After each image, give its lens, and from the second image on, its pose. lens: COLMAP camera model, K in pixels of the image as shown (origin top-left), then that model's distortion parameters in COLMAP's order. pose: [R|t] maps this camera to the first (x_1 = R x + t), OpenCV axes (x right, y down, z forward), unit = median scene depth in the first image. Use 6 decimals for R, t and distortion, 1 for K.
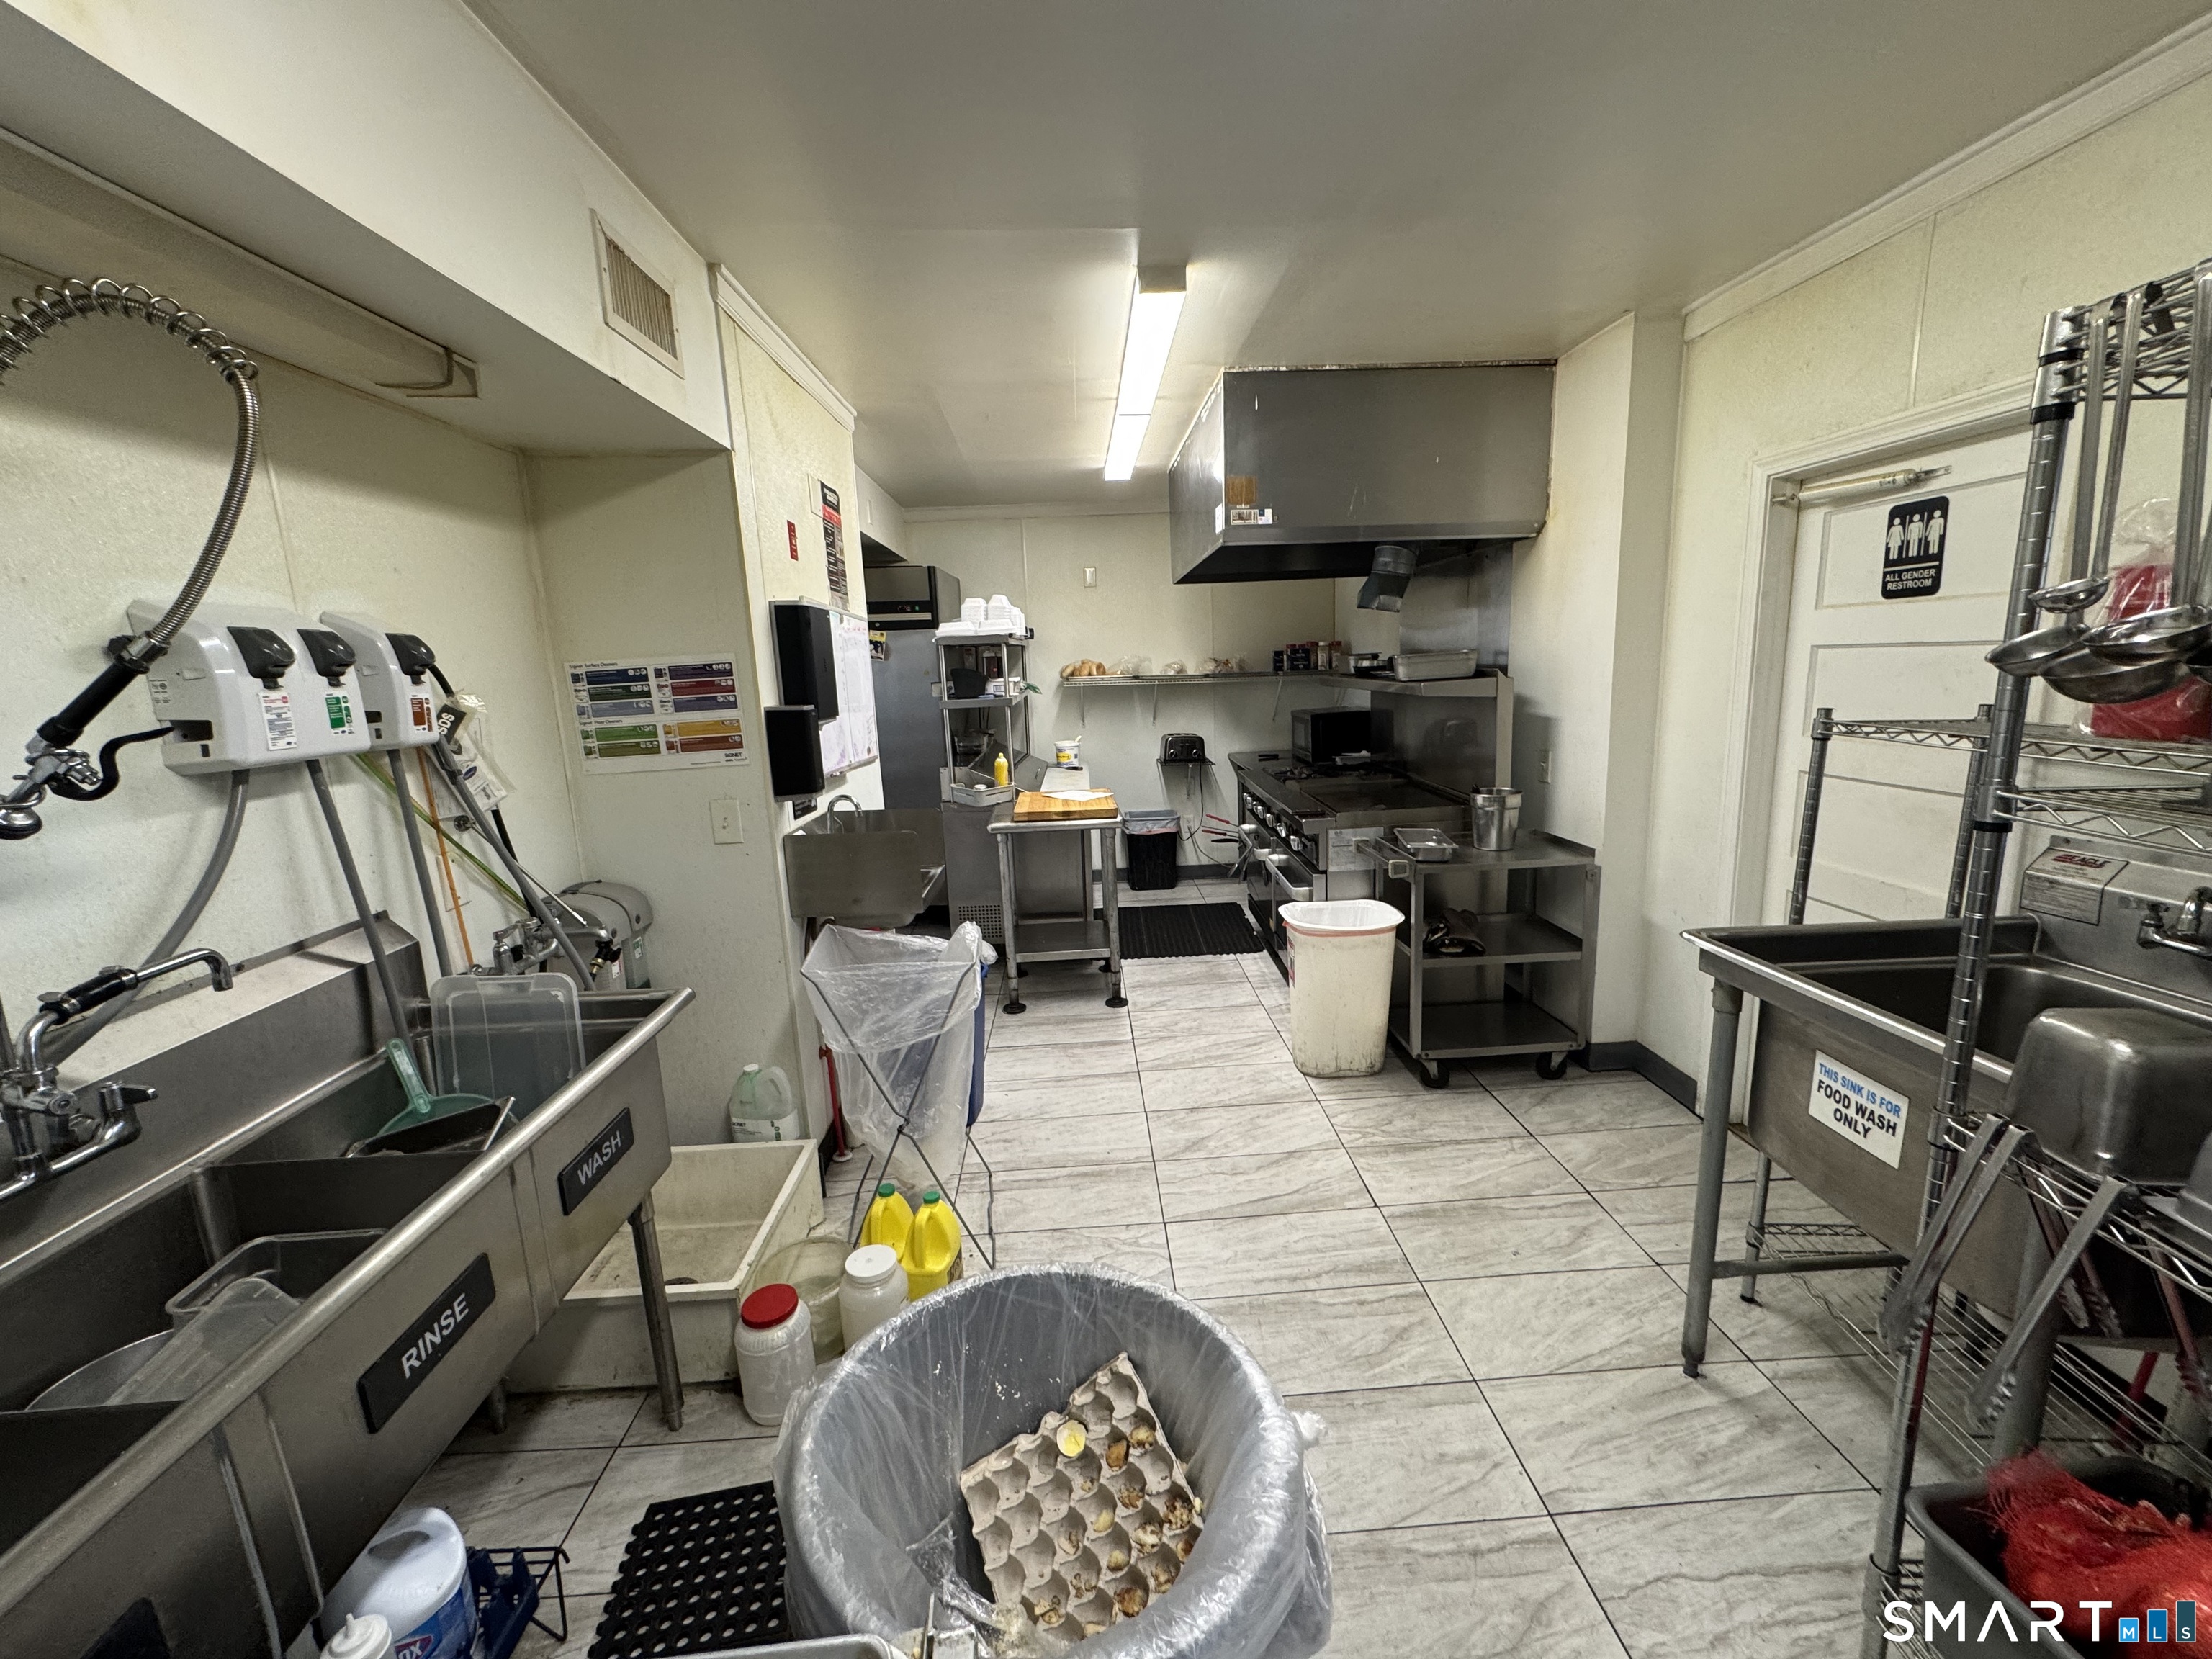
lens RADIAL K [[879.7, 0, 1106.0], [0, 879.7, 829.7], [0, 0, 1]] dist [-0.004964, 0.000771]
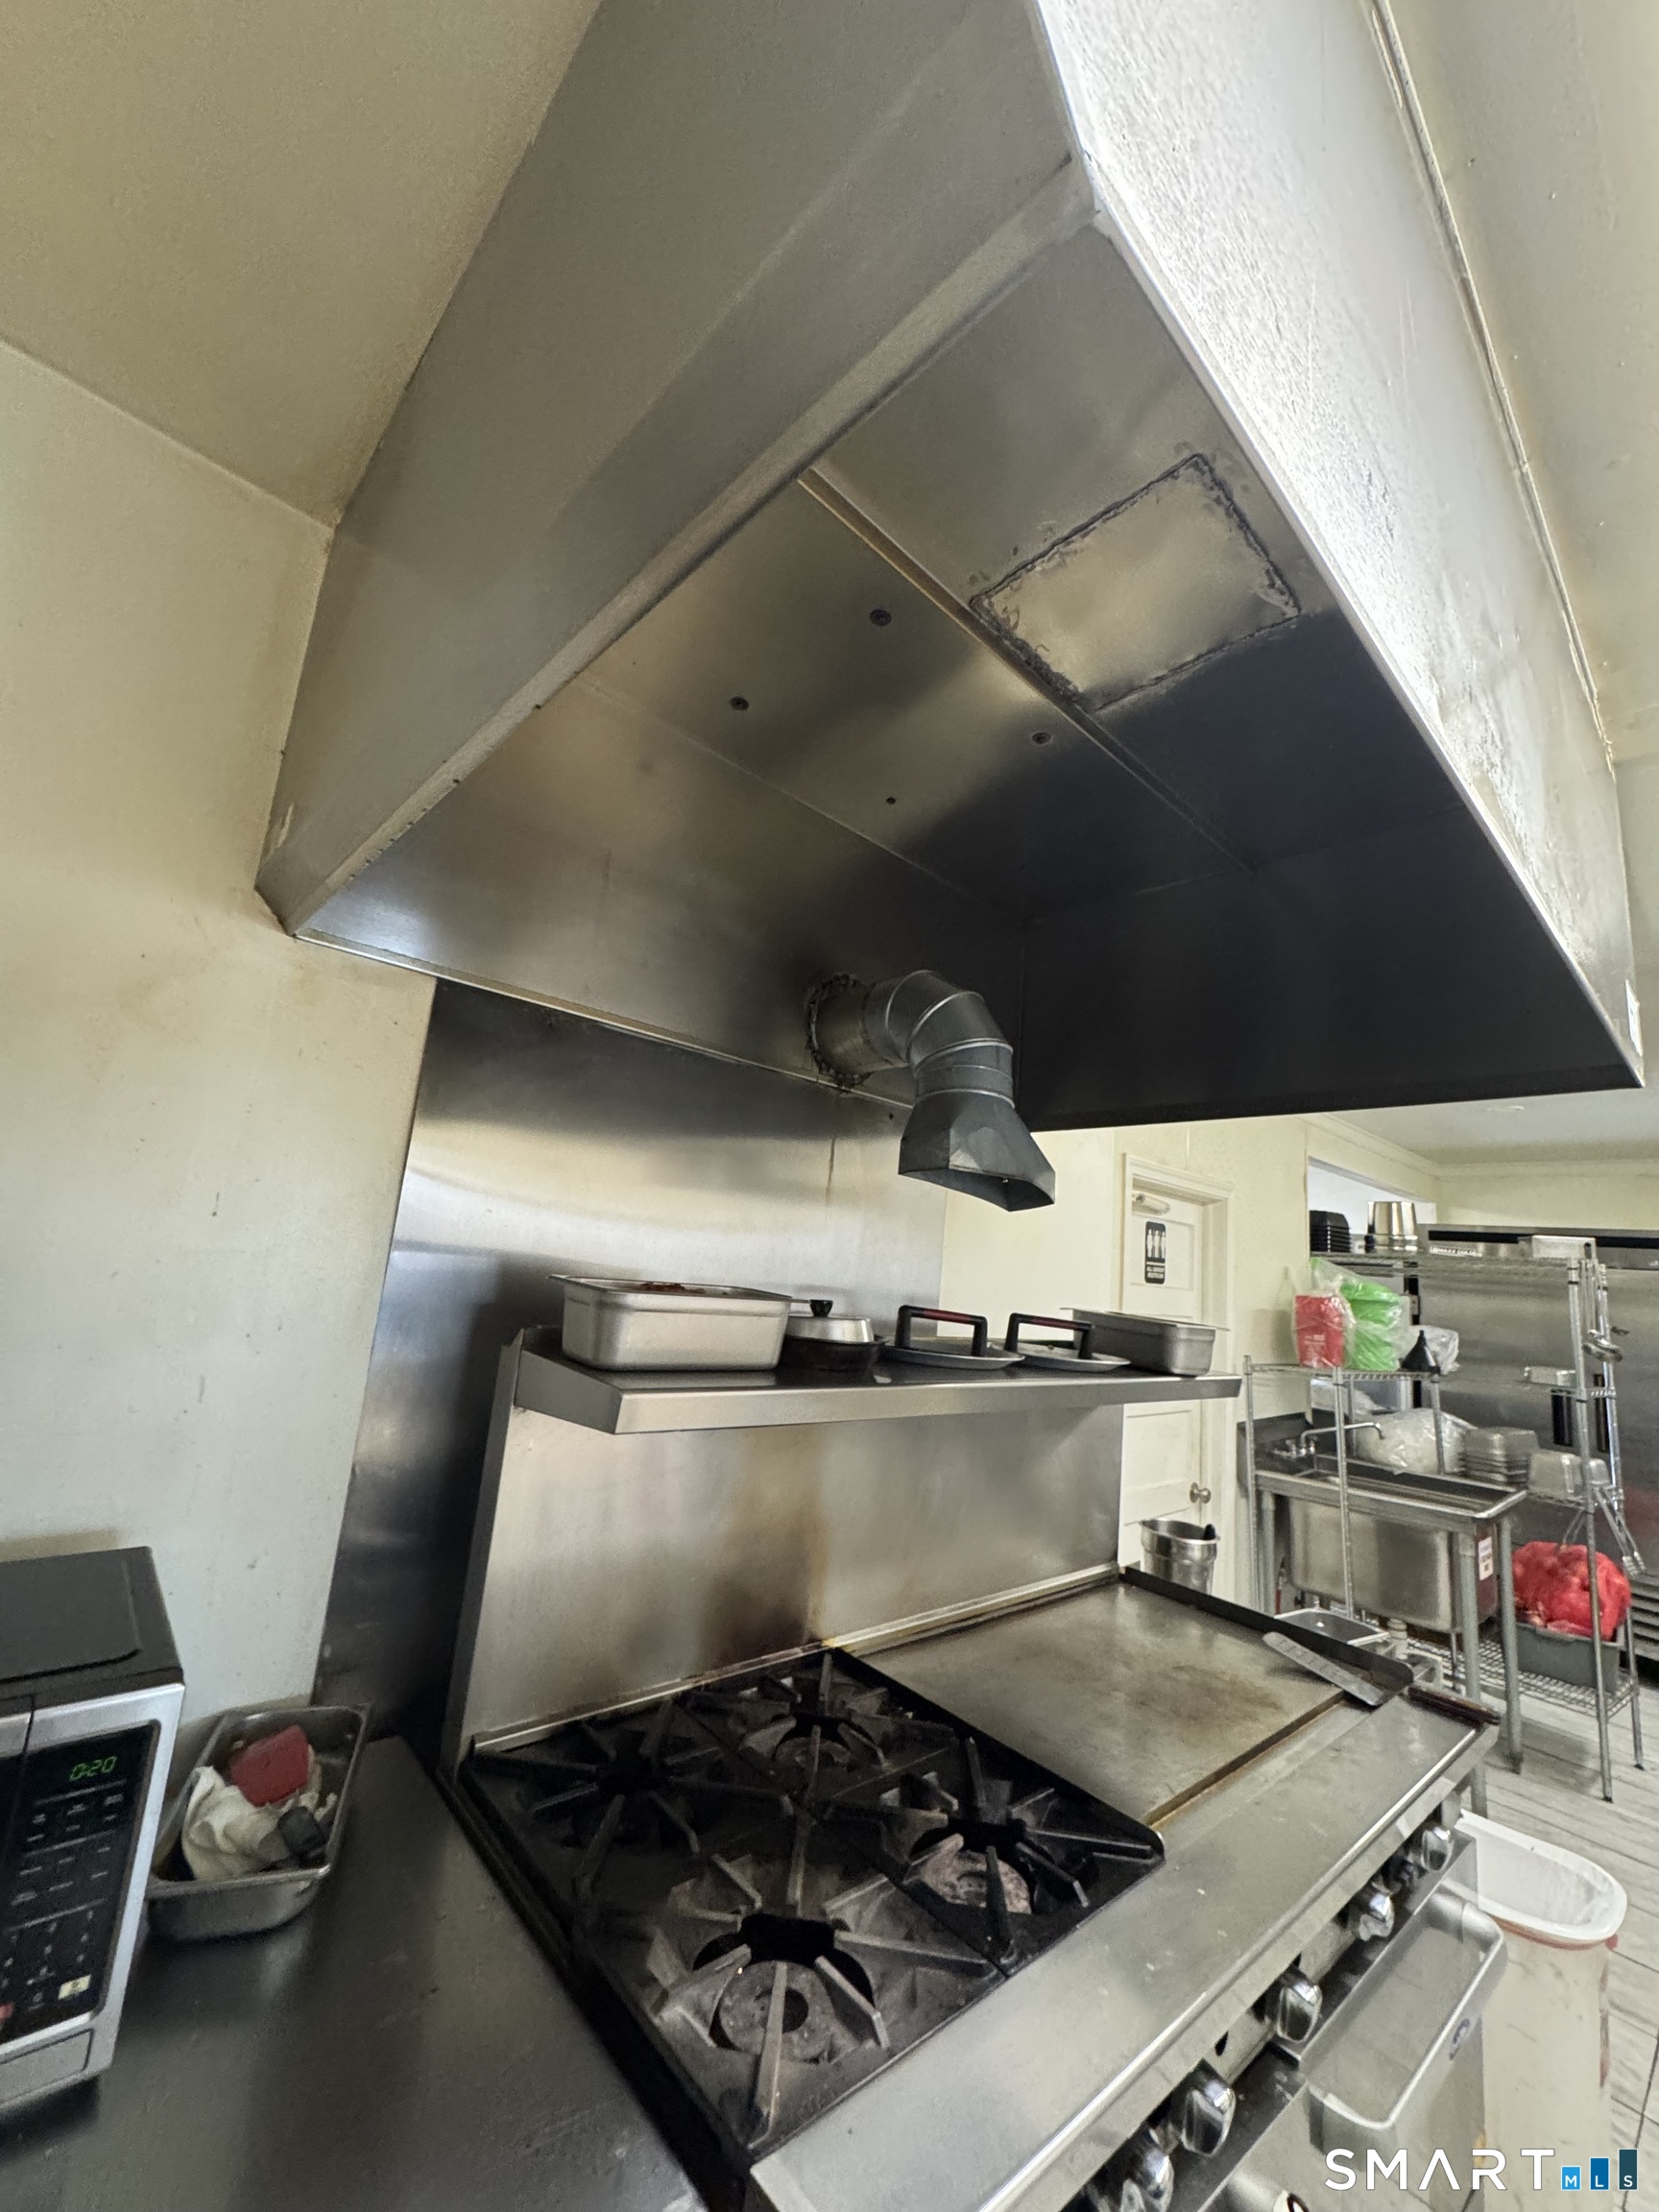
lens RADIAL K [[879.7, 0, 830.6], [0, 879.7, 1108.4], [0, 0, 1]] dist [-0.004964, 0.000771]
pose [[-0.652967, 0.124083, 0.747152, 0.100351], [0.085669, 0.992258, -0.089920, -0.419553], [-0.752525, 0.005293, -0.658542, 2.124774]]
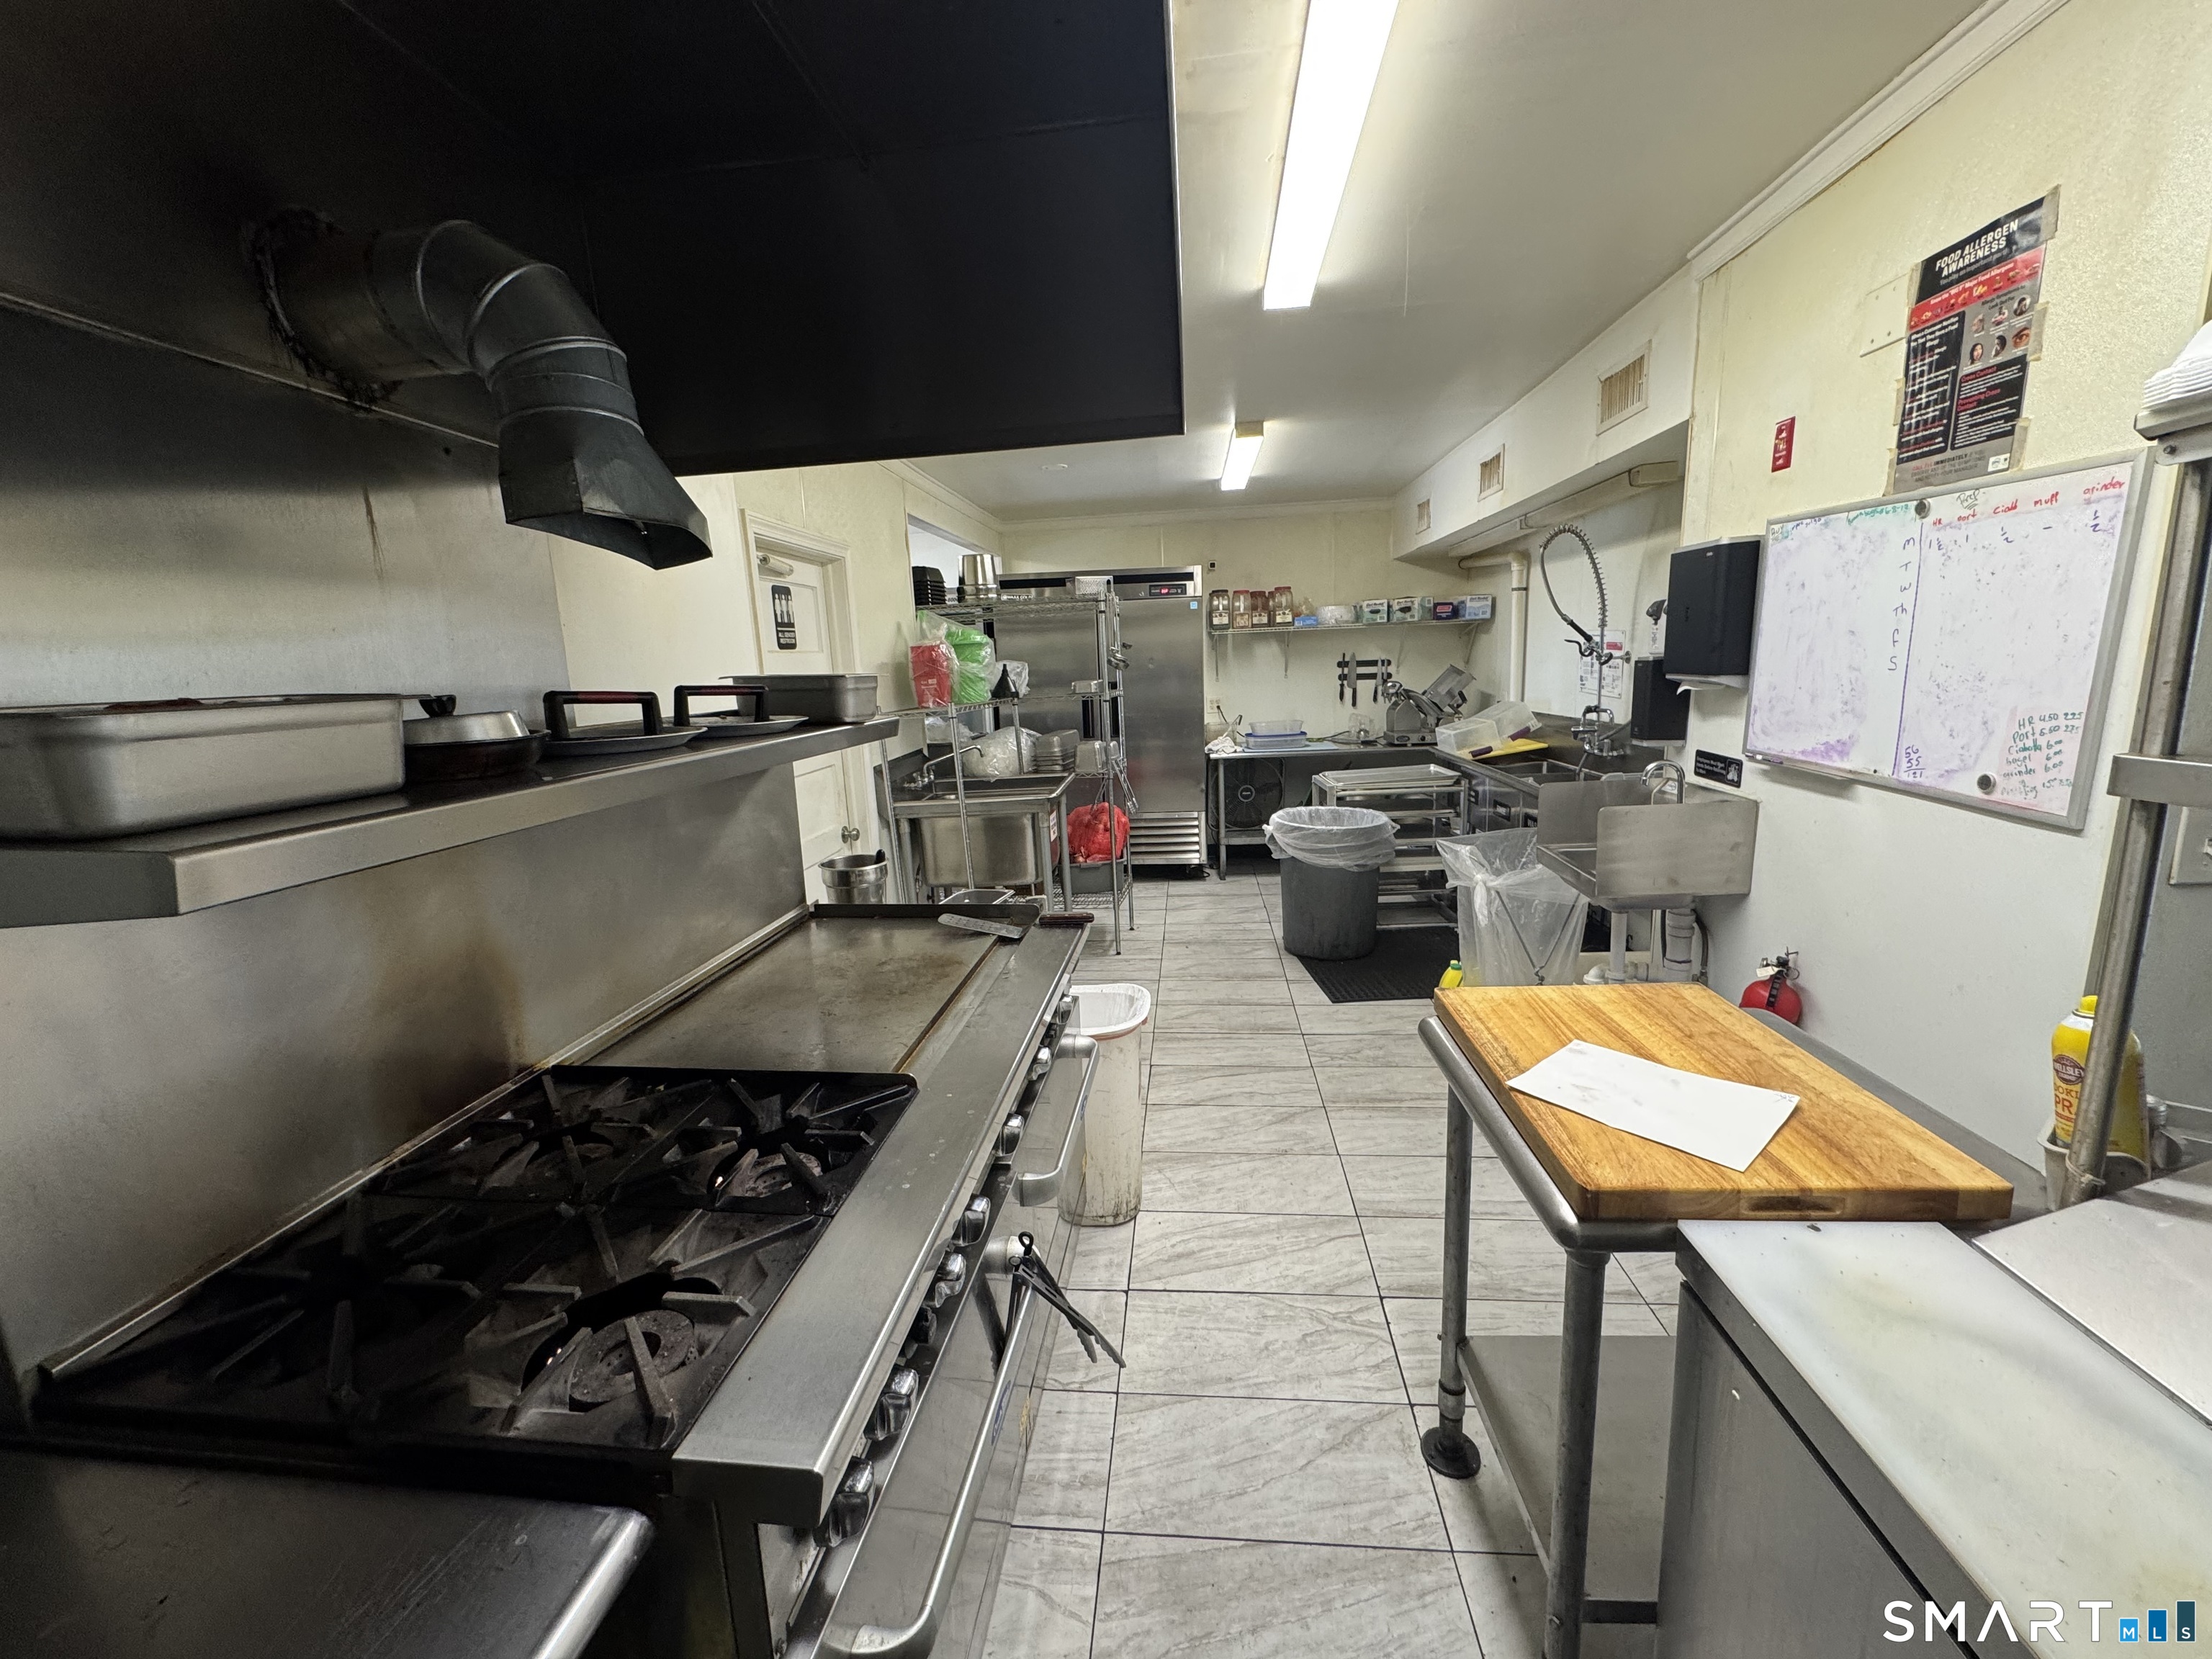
lens RADIAL K [[879.7, 0, 1104.8], [0, 879.7, 829.0], [0, 0, 1]] dist [-0.004964, 0.000771]
pose [[-0.986571, 0.061775, 0.151202, 0.154158], [0.113336, 0.925505, 0.361379, -0.407301], [-0.117614, 0.373663, -0.920078, 2.141420]]
